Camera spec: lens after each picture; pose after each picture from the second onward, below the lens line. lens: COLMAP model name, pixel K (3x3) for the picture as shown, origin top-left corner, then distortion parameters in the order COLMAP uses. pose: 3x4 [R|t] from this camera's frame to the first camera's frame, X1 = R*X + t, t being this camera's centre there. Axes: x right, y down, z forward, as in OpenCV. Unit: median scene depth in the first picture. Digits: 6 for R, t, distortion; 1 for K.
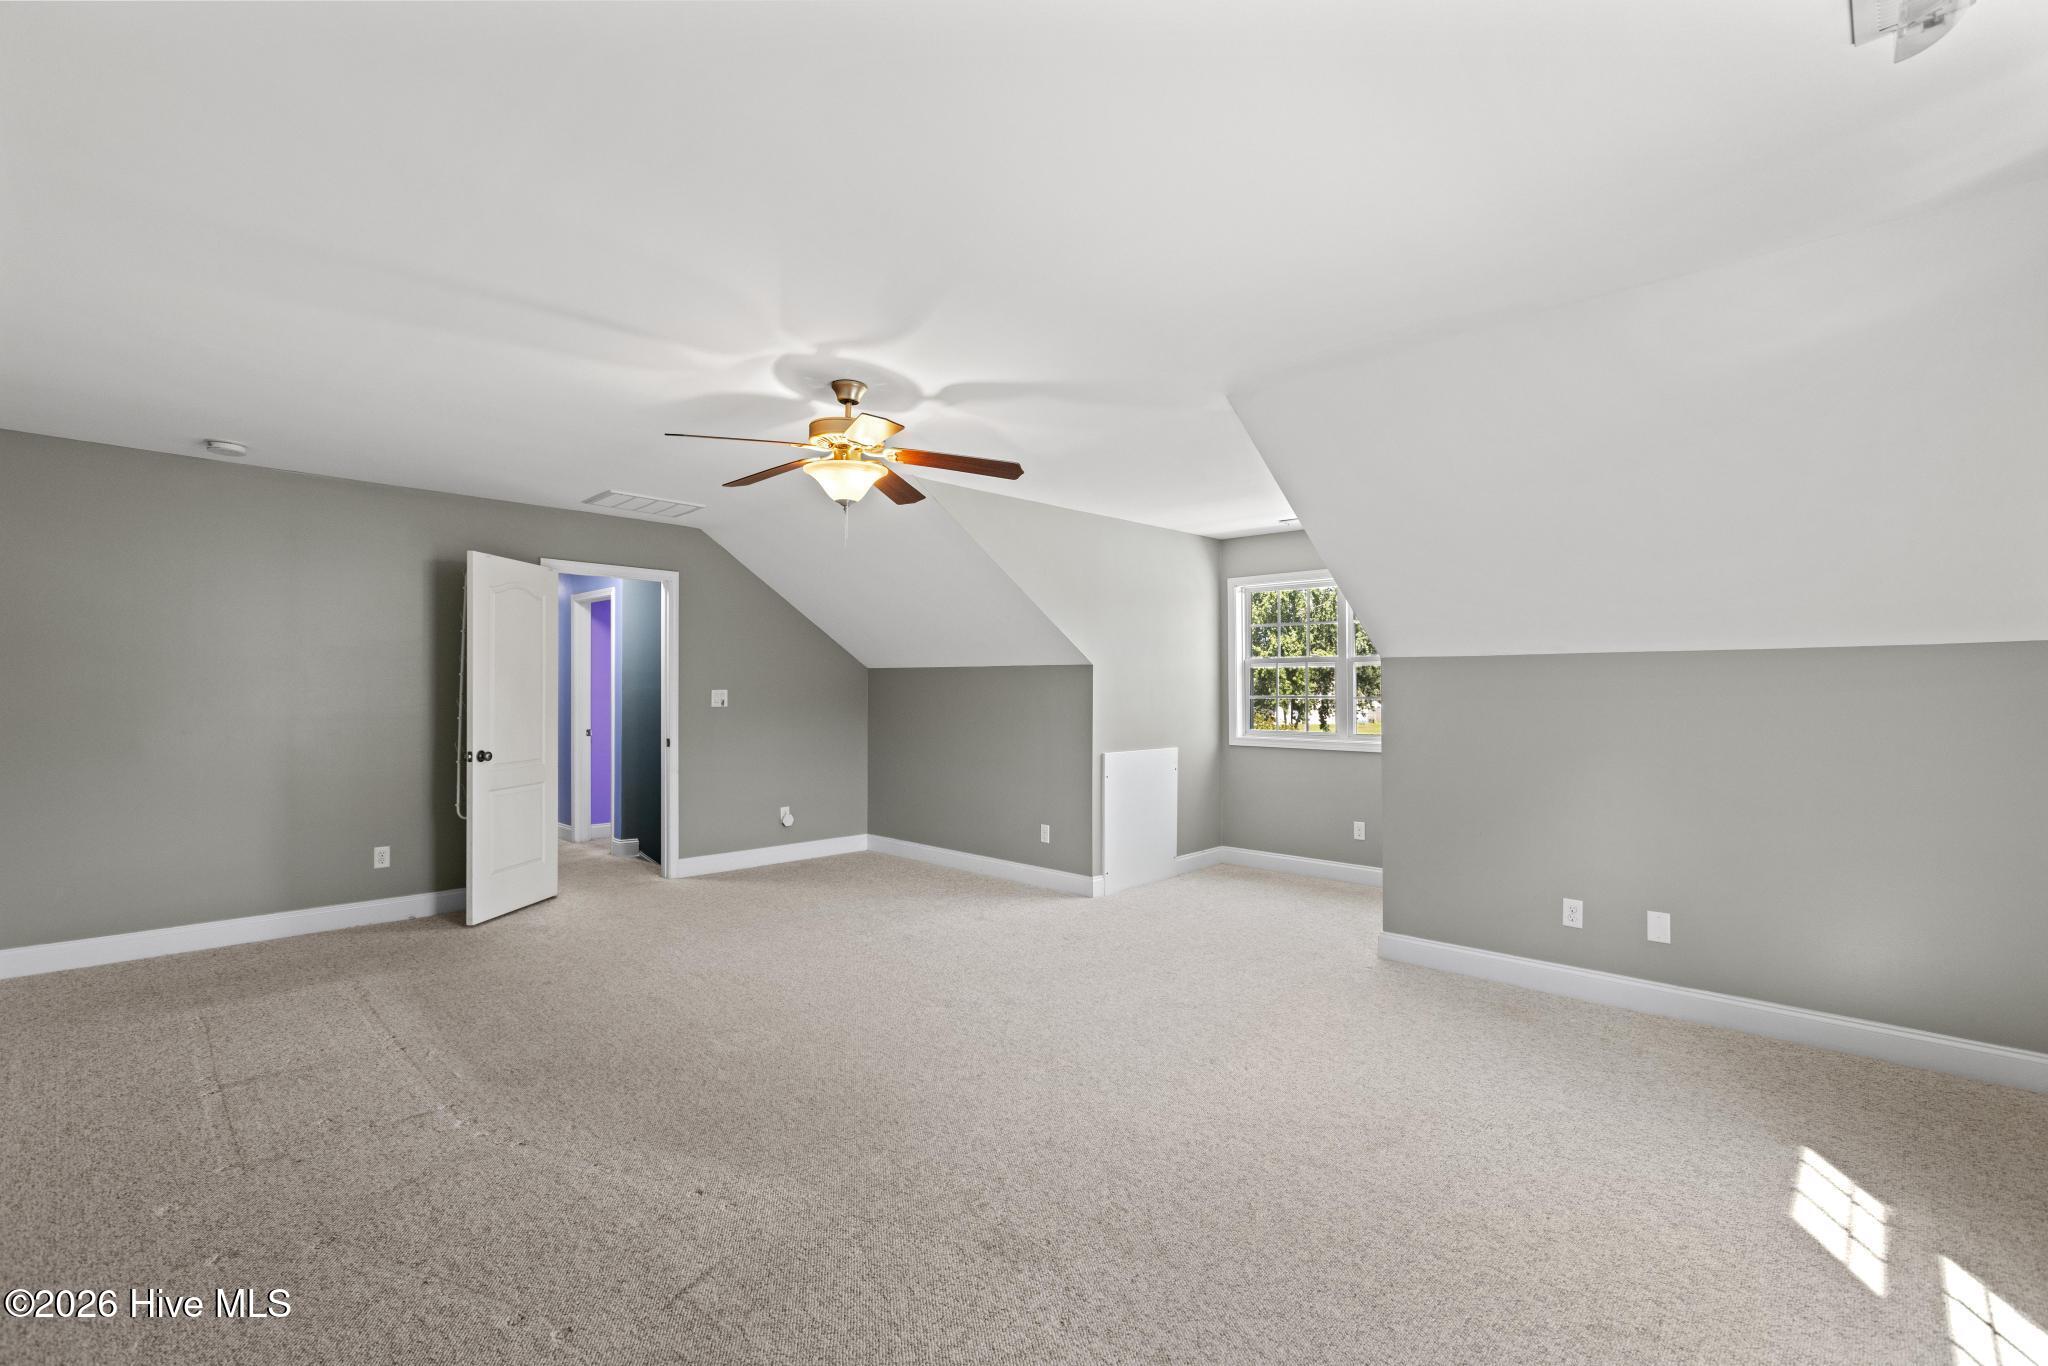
lens RADIAL K [[910.7, 0, 1024.9], [0, 910.7, 678.7], [0, 0, 1]] dist [0.005445, 0.000922]
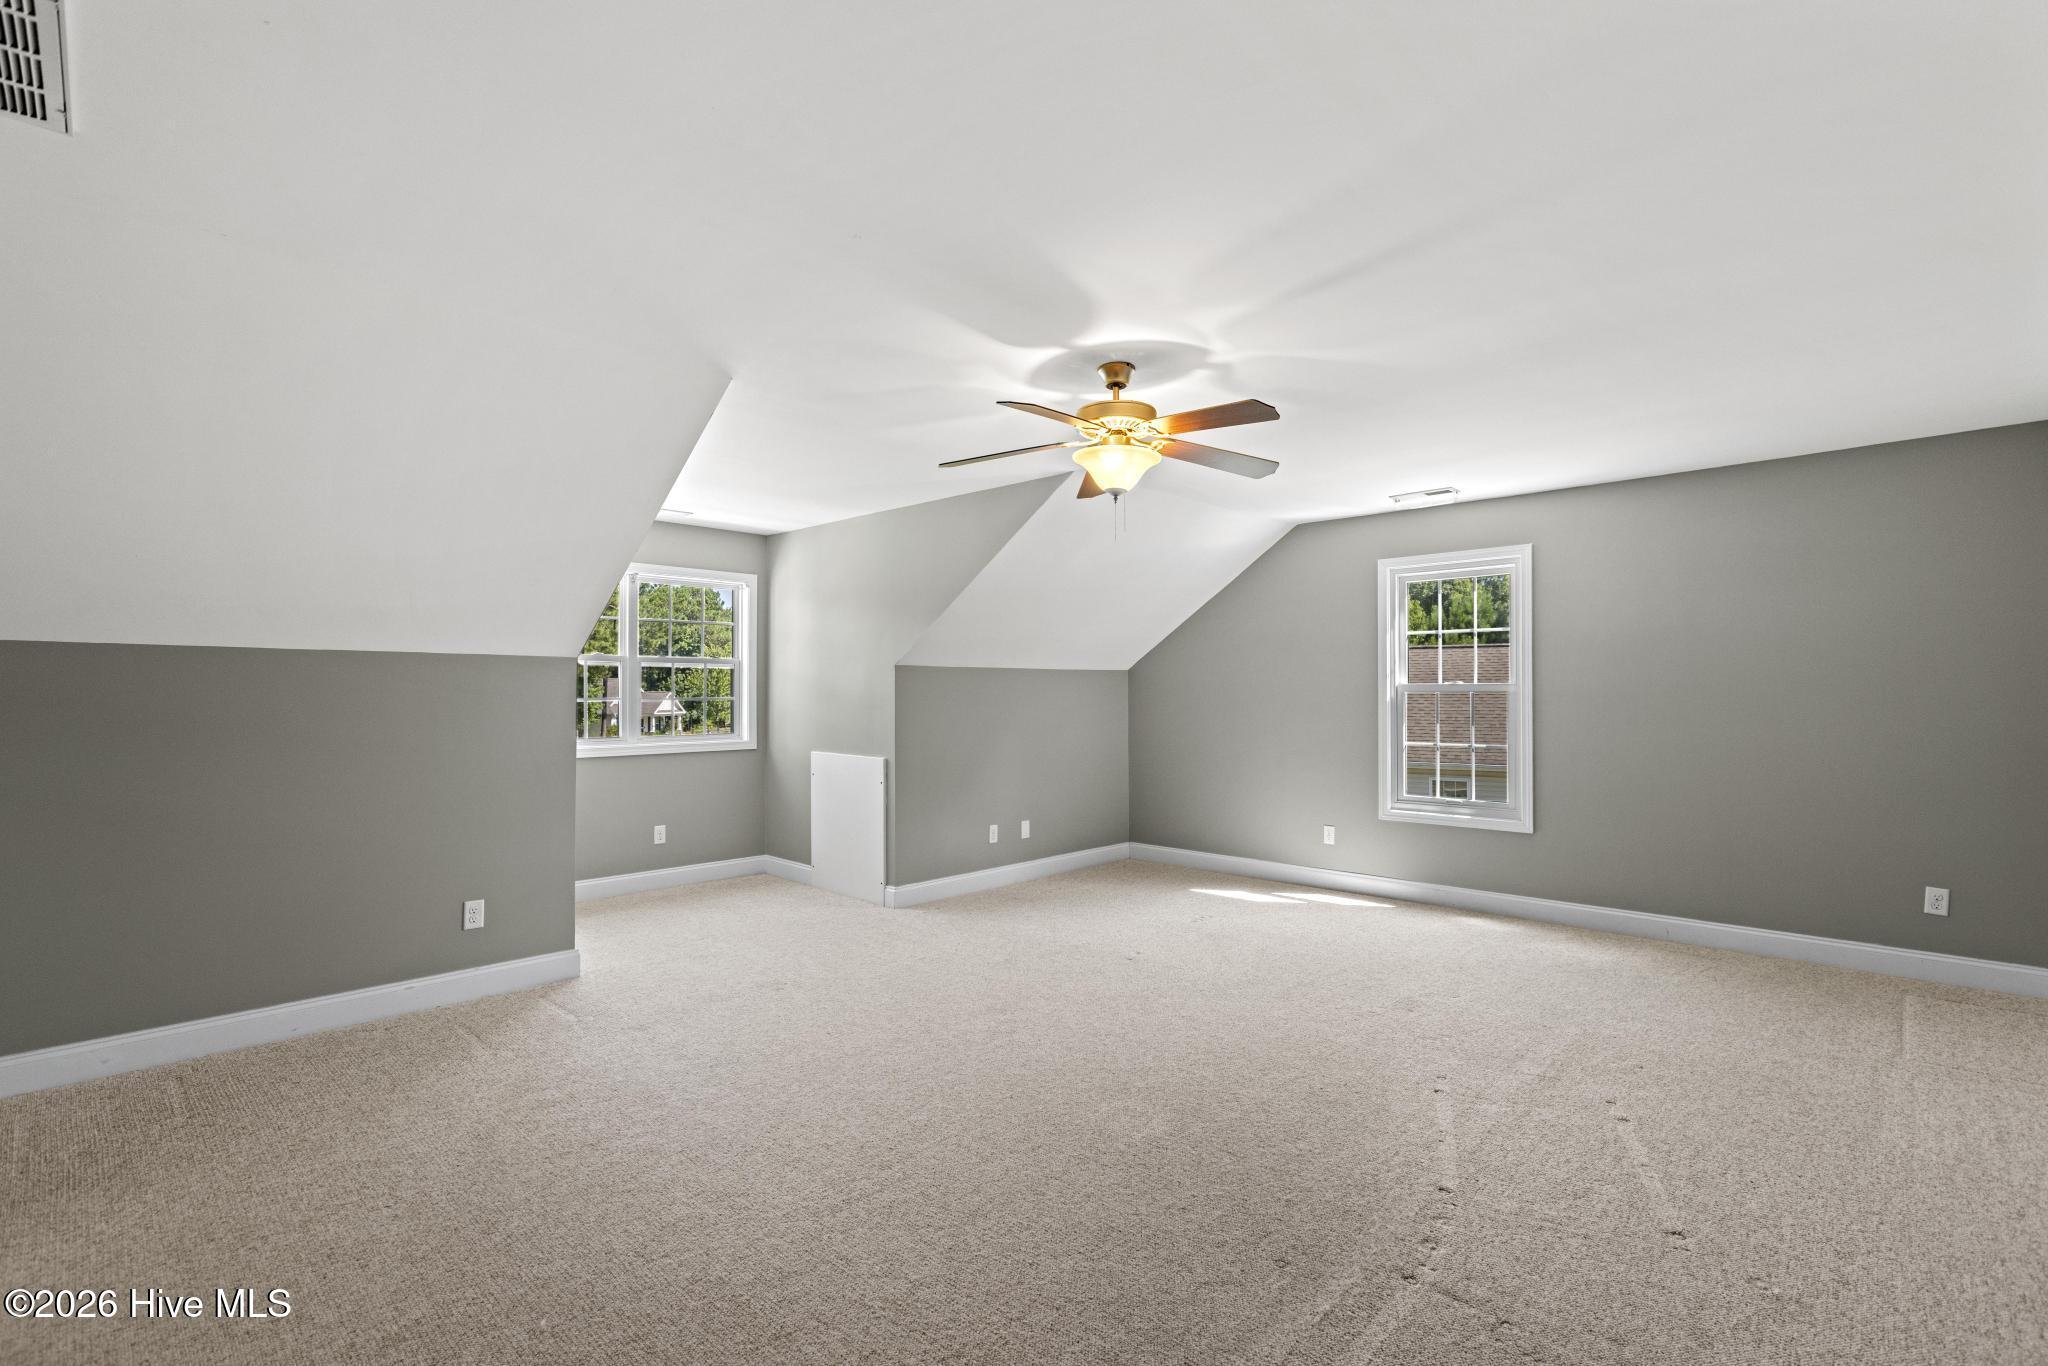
lens RADIAL K [[910.7, 0, 1031.5], [0, 910.7, 677.2], [0, 0, 1]] dist [0.005445, 0.000922]
pose [[-0.004273, 0.015172, 0.999876, -1.087772], [-0.014536, 0.999778, -0.015232, 0.010158], [-0.999885, -0.014600, -0.004051, 1.051150]]
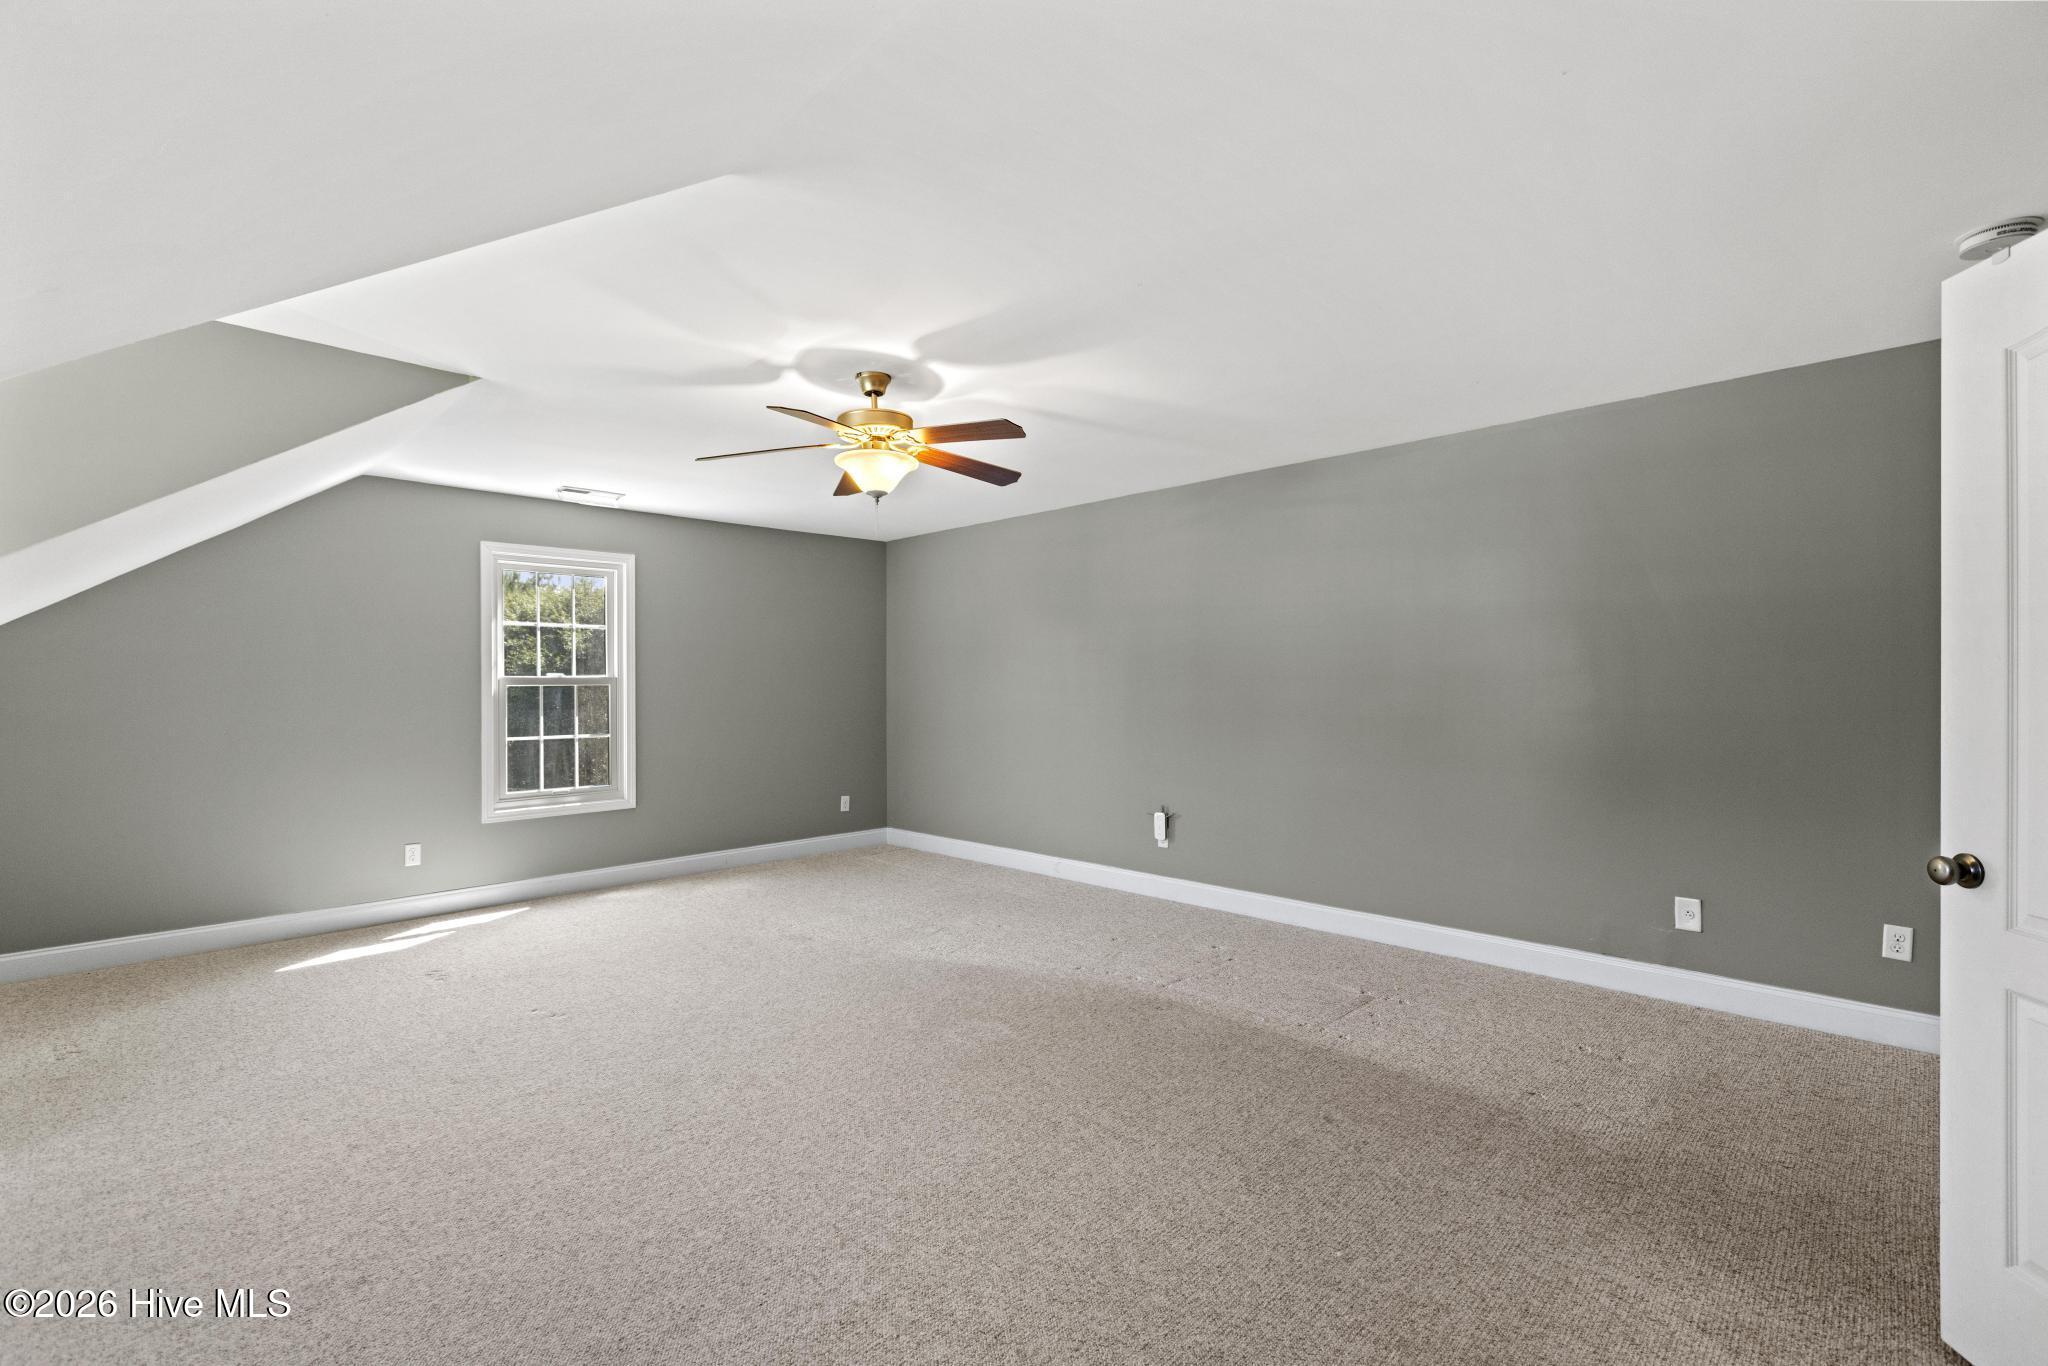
lens RADIAL K [[910.7, 0, 1020.7], [0, 910.7, 685.7], [0, 0, 1]] dist [0.005445, 0.000922]
pose [[-0.999720, 0.002036, 0.023564, -0.362263], [0.001702, 0.999898, -0.014192, 0.026382], [-0.023591, -0.014148, -0.999622, 1.919480]]
